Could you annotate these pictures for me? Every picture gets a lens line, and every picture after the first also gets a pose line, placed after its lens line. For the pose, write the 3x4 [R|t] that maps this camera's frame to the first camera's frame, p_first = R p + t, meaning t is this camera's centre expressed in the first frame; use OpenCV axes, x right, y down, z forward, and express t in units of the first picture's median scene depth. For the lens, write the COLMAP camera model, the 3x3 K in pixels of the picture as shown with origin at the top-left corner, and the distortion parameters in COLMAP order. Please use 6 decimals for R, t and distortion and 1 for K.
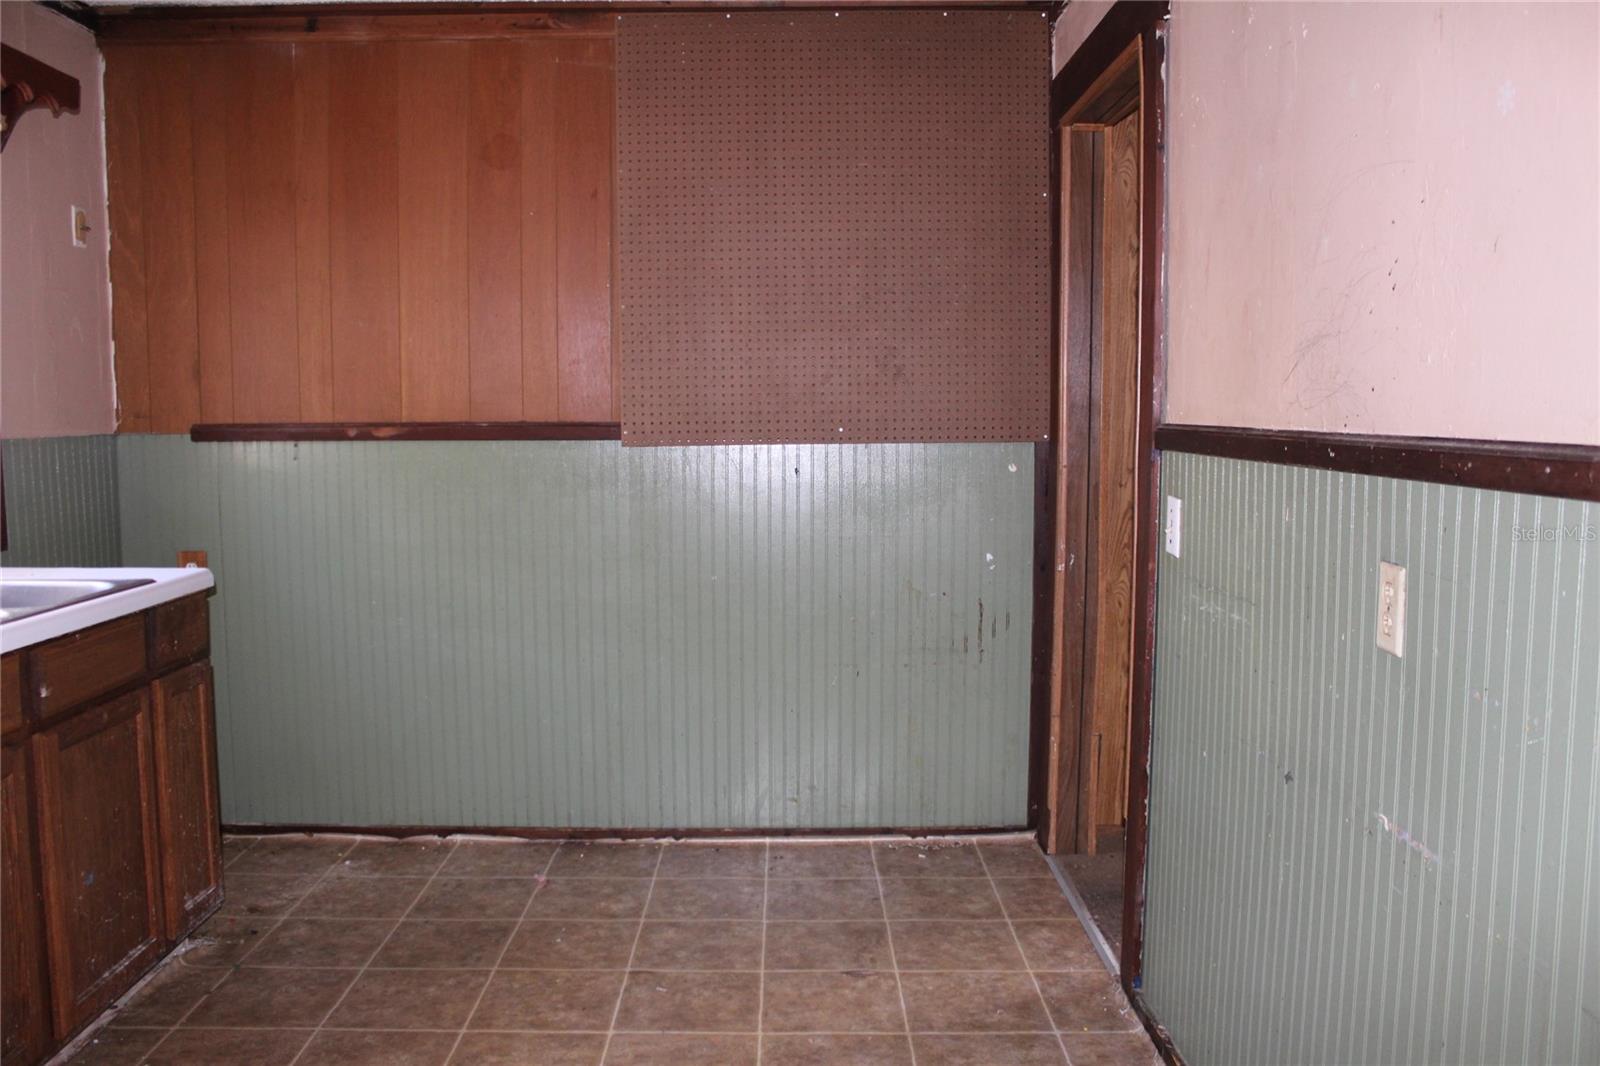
lens RADIAL K [[1337.3, 0, 802.6], [0, 1337.3, 531.0], [0, 0, 1]] dist [-0.140747, 0.113568]
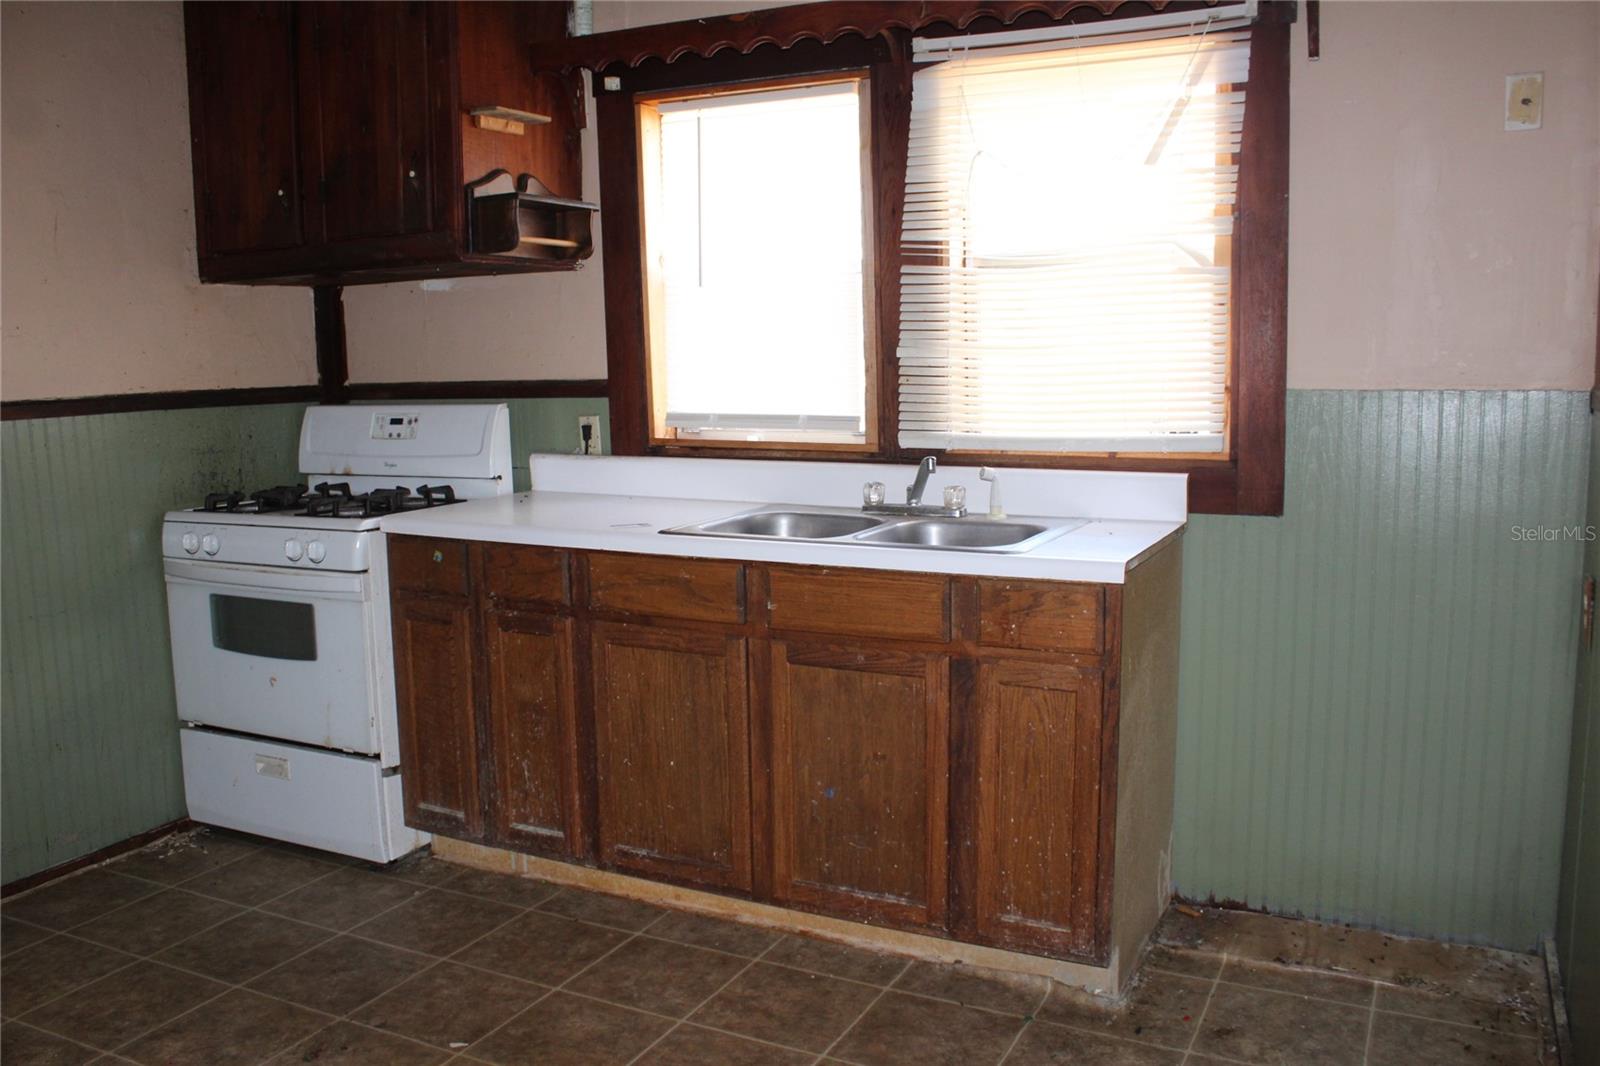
lens RADIAL K [[1337.3, 0, 794.3], [0, 1337.3, 530.4], [0, 0, 1]] dist [-0.140747, 0.113568]
pose [[-0.462750, 0.126264, -0.877451, 0.281682], [-0.066918, 0.982005, 0.176600, -0.097501], [0.883959, 0.140439, -0.445974, 0.972129]]
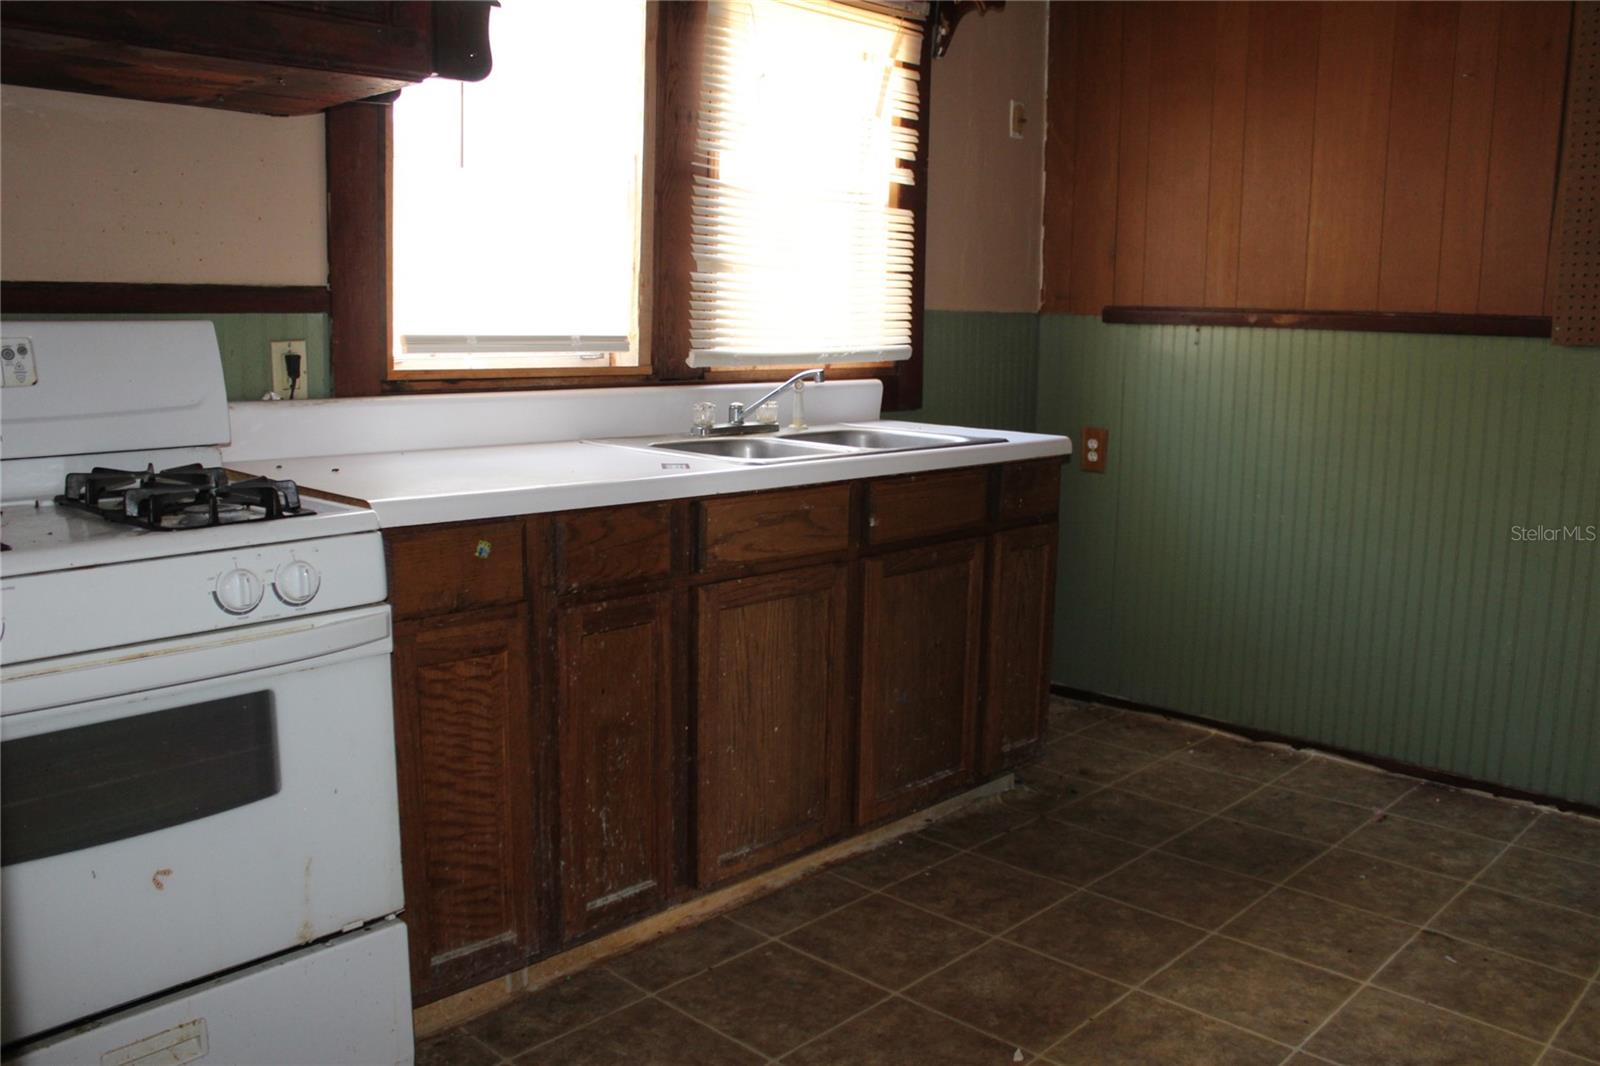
lens RADIAL K [[1337.3, 0, 796.1], [0, 1337.3, 529.2], [0, 0, 1]] dist [-0.140747, 0.113568]
pose [[0.721153, 0.121958, -0.681957, 0.099034], [-0.081453, 0.992482, 0.091355, 0.019035], [0.687971, -0.010334, 0.725665, 0.069026]]
